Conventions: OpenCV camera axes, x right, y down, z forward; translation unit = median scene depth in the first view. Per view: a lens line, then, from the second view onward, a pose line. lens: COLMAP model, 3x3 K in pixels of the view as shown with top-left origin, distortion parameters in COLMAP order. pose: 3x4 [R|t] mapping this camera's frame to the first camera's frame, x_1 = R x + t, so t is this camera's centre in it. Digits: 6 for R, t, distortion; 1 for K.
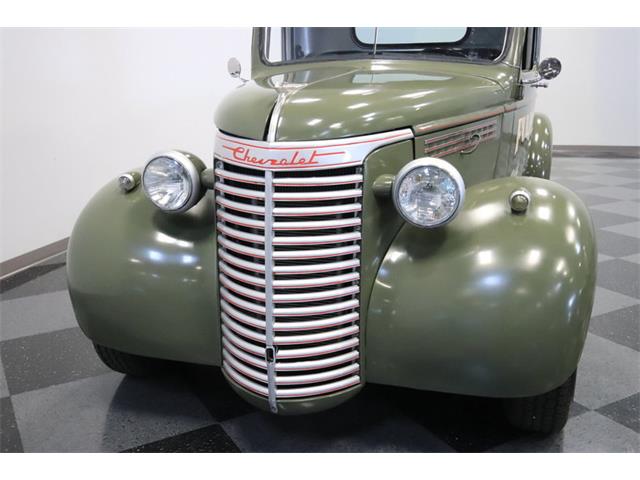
lens RADIAL K [[636.9, 0, 320.0], [0, 636.9, 240.0], [0, 0, 1]] dist [0.063625, 0.022245]
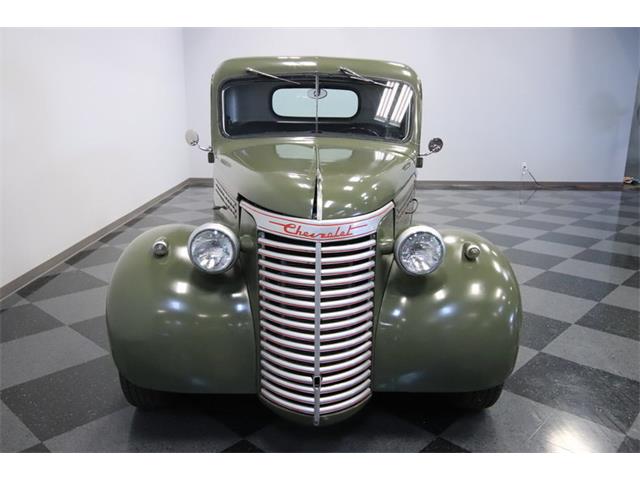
lens RADIAL K [[524.4, 0, 320.0], [0, 524.4, 240.0], [0, 0, 1]] dist [0.047691, -0.005295]
pose [[0.954937, -0.045256, 0.293337, -0.364664], [0.051183, 0.998610, -0.012558, -0.091831], [-0.292361, 0.027006, 0.955927, -0.028704]]
